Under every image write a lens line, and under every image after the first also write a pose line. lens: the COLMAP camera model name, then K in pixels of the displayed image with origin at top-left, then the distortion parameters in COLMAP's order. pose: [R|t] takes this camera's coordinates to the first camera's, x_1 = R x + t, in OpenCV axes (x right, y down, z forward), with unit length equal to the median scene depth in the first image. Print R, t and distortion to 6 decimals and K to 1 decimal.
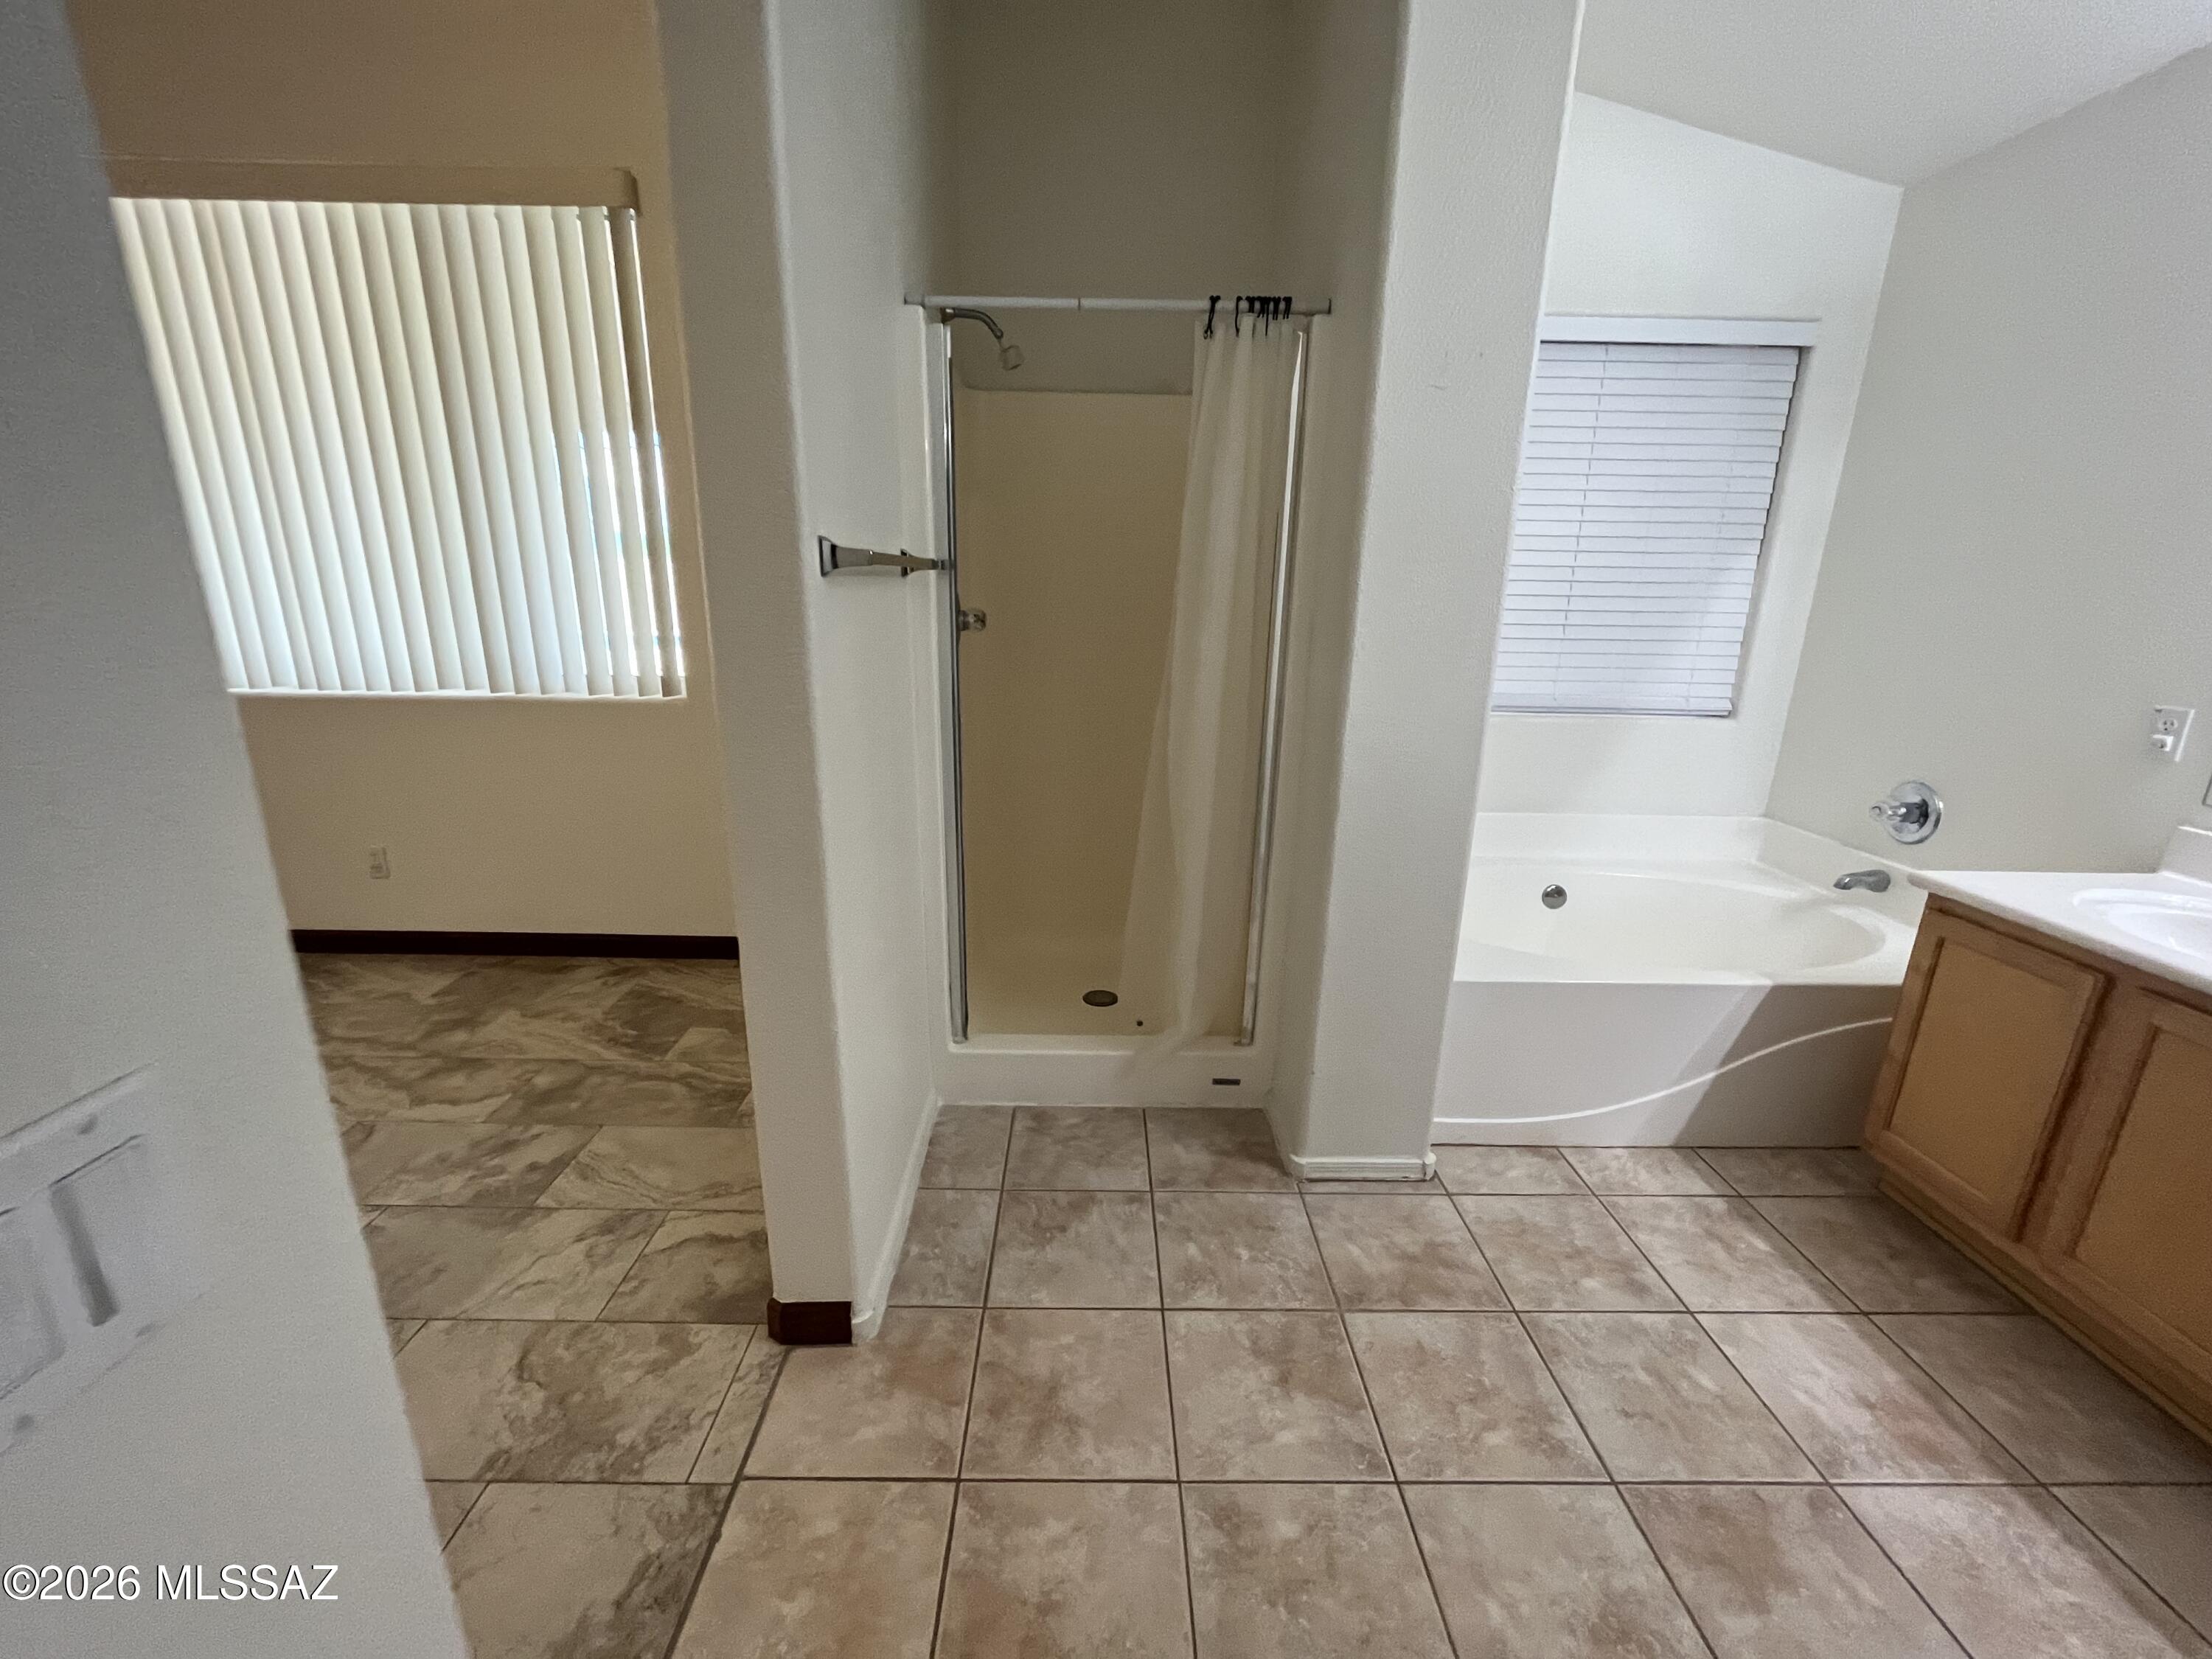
lens RADIAL K [[888.9, 0, 1096.6], [0, 888.9, 830.6], [0, 0, 1]] dist [-0.001803, 0.000192]
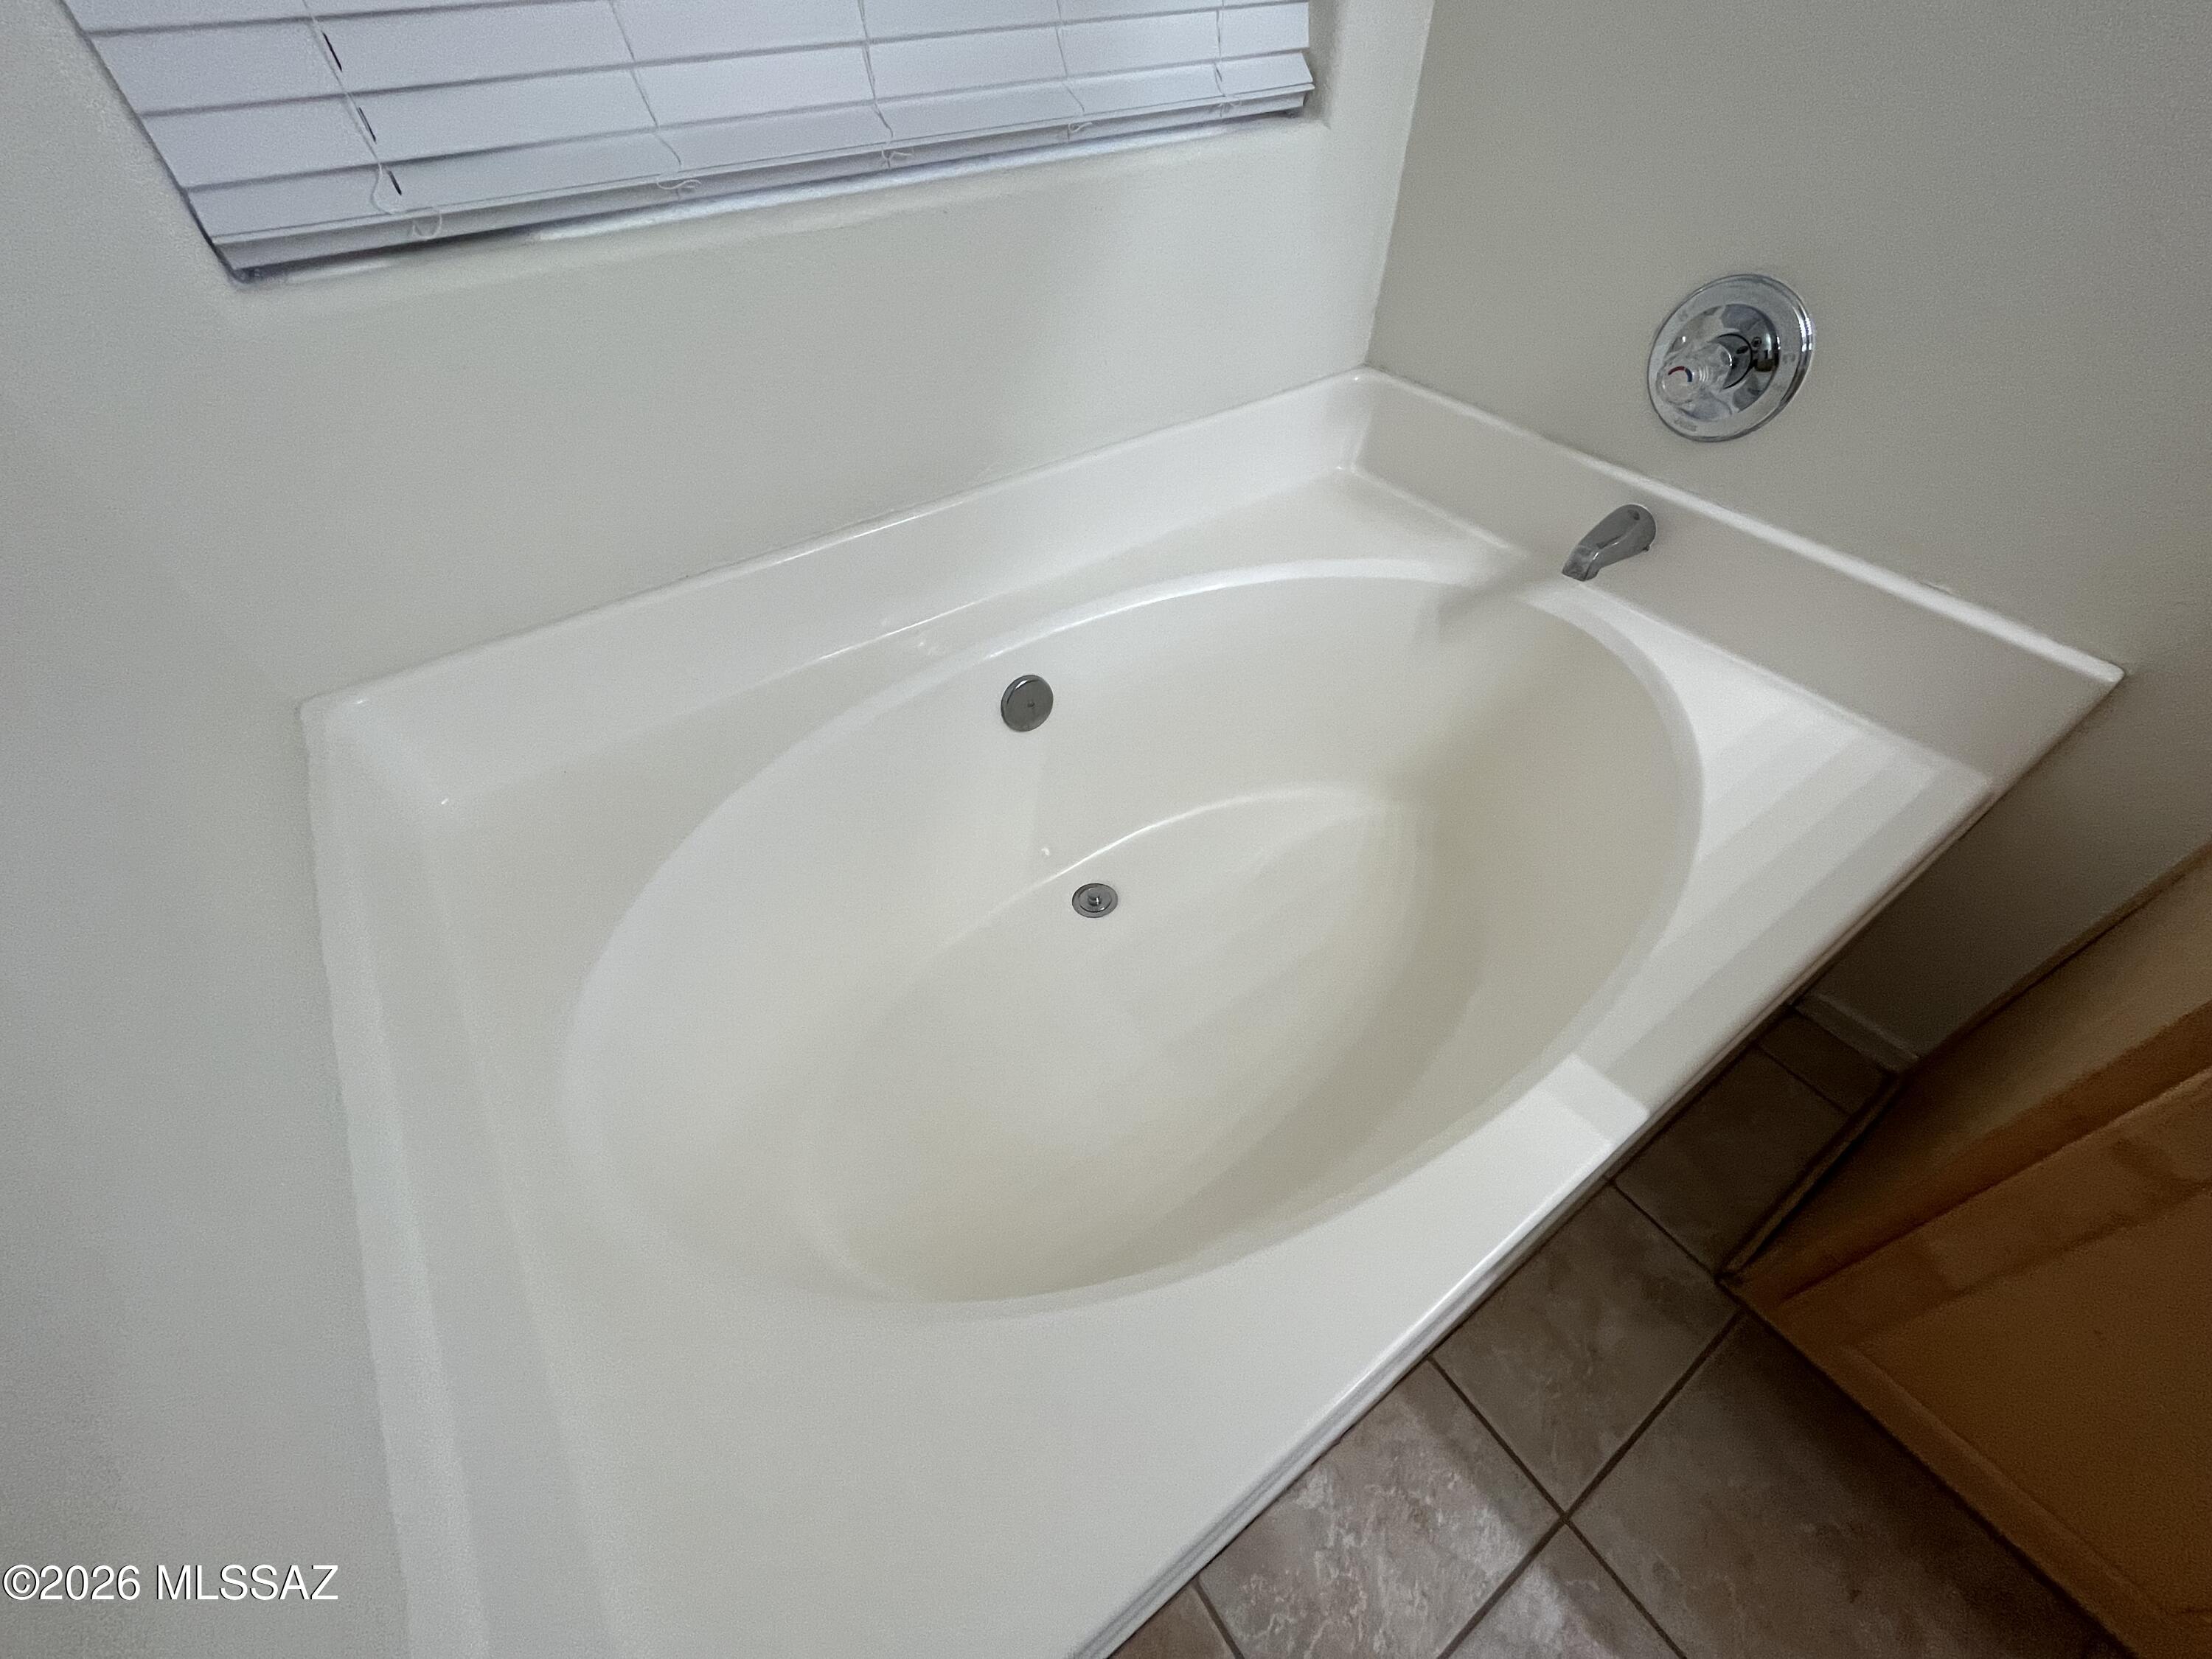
lens RADIAL K [[888.9, 0, 1096.6], [0, 888.9, 830.6], [0, 0, 1]] dist [-0.001803, 0.000192]
pose [[0.830169, -0.425547, 0.360179, 0.367515], [0.187772, 0.821723, 0.538064, -0.097281], [-0.524939, -0.379053, 0.762075, 0.640771]]
